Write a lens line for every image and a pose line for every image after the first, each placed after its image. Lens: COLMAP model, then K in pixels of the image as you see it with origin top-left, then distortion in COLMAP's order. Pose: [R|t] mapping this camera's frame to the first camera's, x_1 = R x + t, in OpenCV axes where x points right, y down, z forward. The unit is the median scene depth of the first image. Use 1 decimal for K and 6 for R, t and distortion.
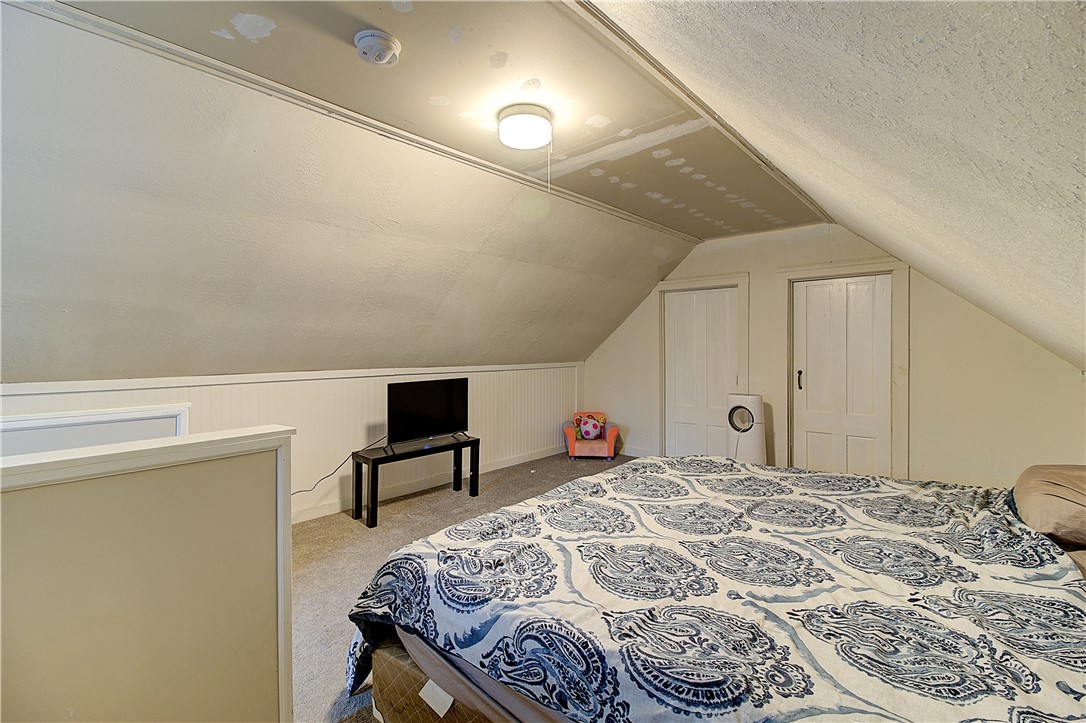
lens RADIAL K [[495.7, 0, 544.8], [0, 495.7, 351.3], [0, 0, 1]] dist [0.016834, -0.014916]
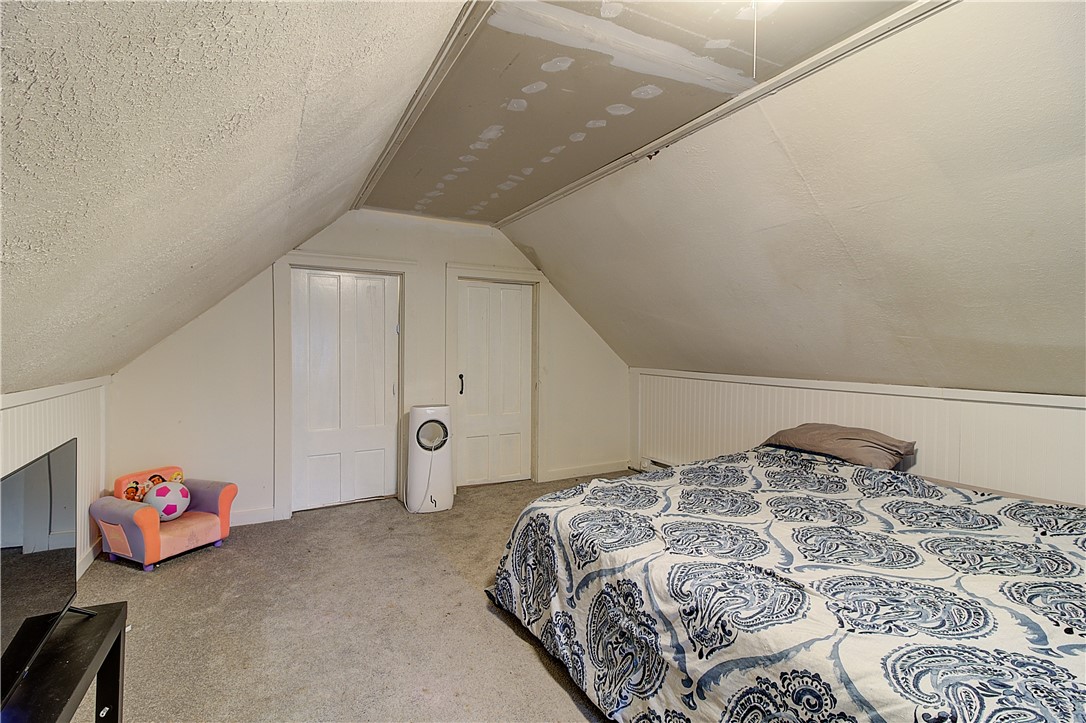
lens RADIAL K [[495.7, 0, 544.8], [0, 495.7, 351.3], [0, 0, 1]] dist [0.016834, -0.014916]
pose [[0.373715, 0.002741, 0.927539, -0.523651], [0.000923, 0.999994, -0.003327, -0.003481], [-0.927543, 0.002099, 0.373711, 0.869990]]
